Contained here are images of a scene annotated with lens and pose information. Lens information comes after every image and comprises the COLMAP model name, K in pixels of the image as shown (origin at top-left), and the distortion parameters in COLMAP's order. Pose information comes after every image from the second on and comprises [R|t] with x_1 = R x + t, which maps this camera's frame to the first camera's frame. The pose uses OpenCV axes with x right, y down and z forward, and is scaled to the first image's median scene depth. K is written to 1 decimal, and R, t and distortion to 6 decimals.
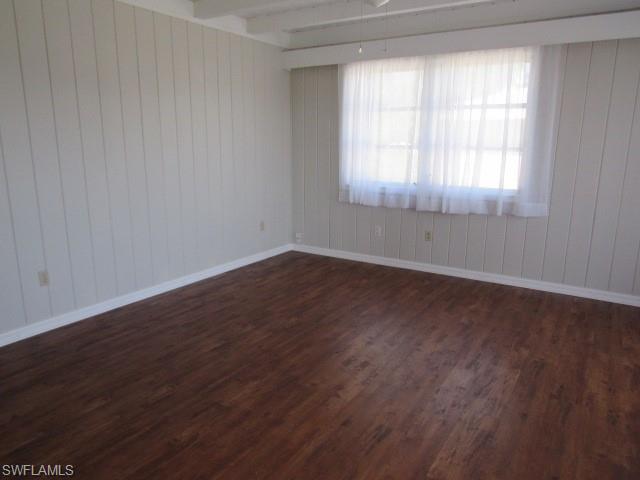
lens RADIAL K [[456.6, 0, 318.8], [0, 456.6, 241.6], [0, 0, 1]] dist [-0.020110, 0.015962]
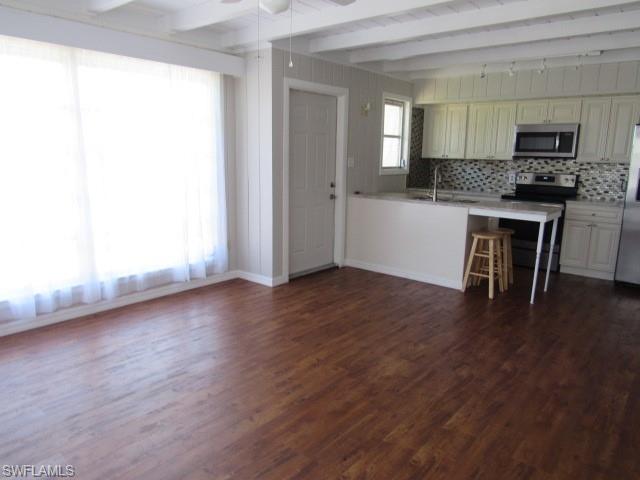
lens RADIAL K [[456.6, 0, 322.4], [0, 456.6, 239.2], [0, 0, 1]] dist [-0.020110, 0.015962]
pose [[-0.992256, -0.045490, 0.115581, -0.059212], [0.003774, 0.919051, 0.394120, -0.273118], [-0.124153, 0.391504, -0.911763, 1.182714]]
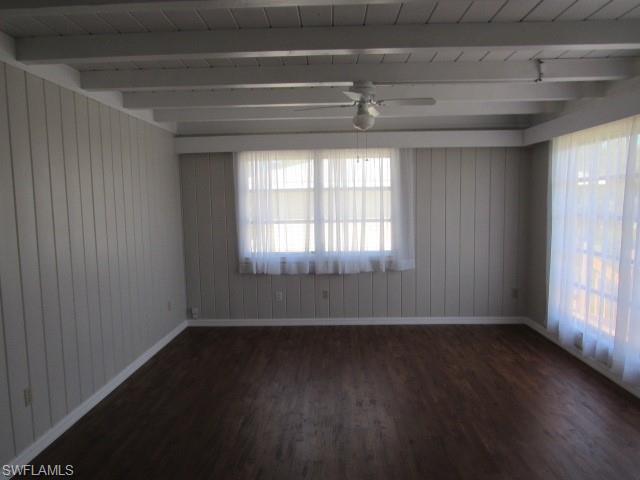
lens RADIAL K [[456.6, 0, 318.3], [0, 456.6, 236.3], [0, 0, 1]] dist [-0.020110, 0.015962]
pose [[0.861630, -0.060386, 0.503931, -0.412833], [0.134371, 0.984608, -0.111765, -0.035731], [-0.489426, 0.164014, 0.856482, -0.036686]]
